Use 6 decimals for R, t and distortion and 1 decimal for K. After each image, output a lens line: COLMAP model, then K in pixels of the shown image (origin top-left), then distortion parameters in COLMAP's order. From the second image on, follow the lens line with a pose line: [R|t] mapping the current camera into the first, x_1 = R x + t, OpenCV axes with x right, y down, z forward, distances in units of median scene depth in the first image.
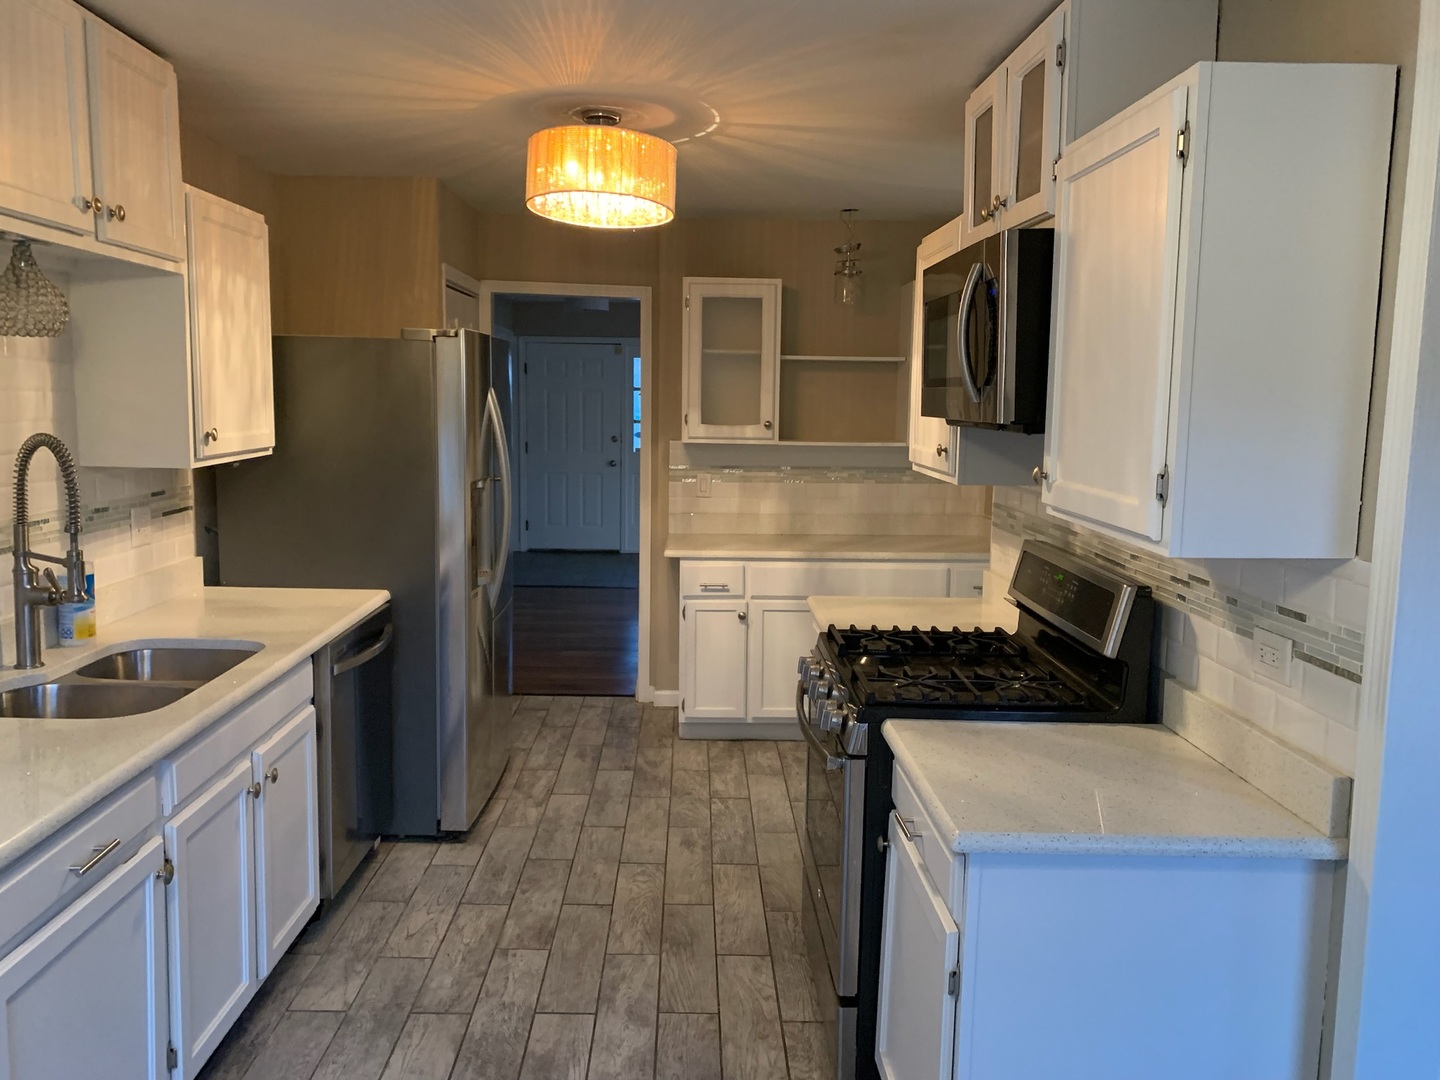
lens RADIAL K [[1103.0, 0, 714.3], [0, 1103.0, 534.5], [0, 0, 1]] dist [0.025778, -0.017850]
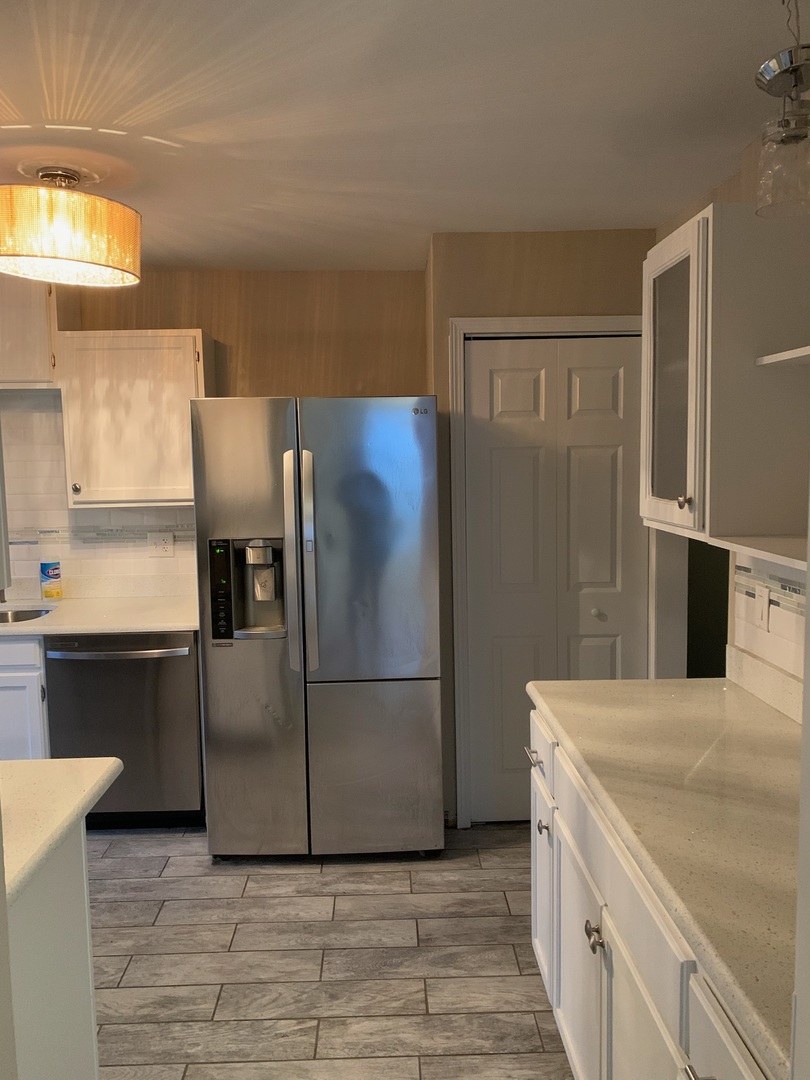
lens RADIAL K [[827.3, 0, 401.2], [0, 827.3, 539.9], [0, 0, 1]] dist [0.025778, -0.017850]
pose [[-0.004205, 0.086583, -0.996236, 0.512812], [-0.111297, 0.990014, 0.086512, -0.120416], [0.993778, 0.111242, 0.005473, 1.036226]]
